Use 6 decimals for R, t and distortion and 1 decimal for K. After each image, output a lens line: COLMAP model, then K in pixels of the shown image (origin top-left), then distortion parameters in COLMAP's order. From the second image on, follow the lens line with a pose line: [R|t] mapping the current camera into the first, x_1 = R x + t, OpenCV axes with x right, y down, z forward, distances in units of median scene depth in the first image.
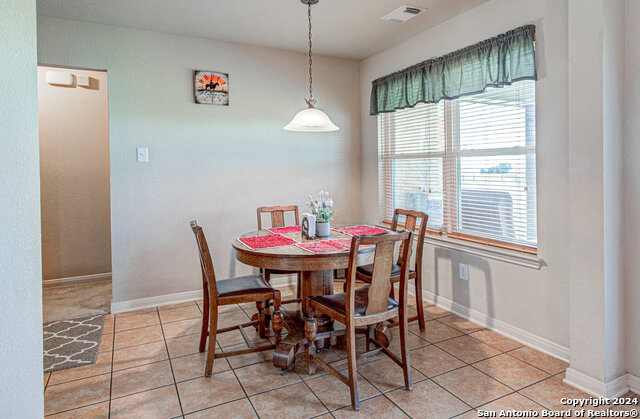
lens RADIAL K [[382.8, 0, 320.9], [0, 382.8, 173.7], [0, 0, 1]] dist [0.001299, -0.000181]
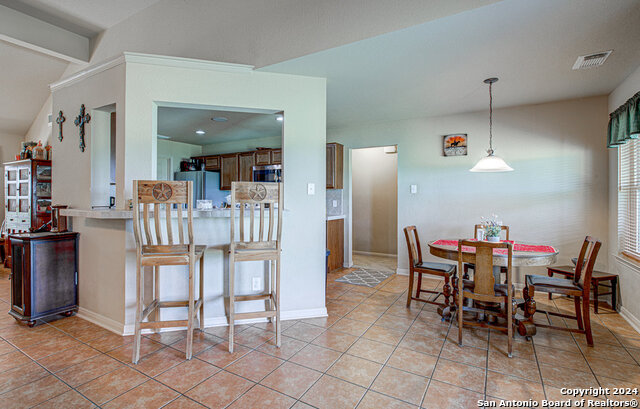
lens RADIAL K [[303.6, 0, 320.0], [0, 303.6, 204.5], [0, 0, 1]] dist [-0.000123, -0.000003]
pose [[0.530506, 0.032767, -0.847048, 0.474425], [-0.020561, 0.999456, 0.025785, -0.005236], [0.847432, 0.003737, 0.530891, -0.108724]]
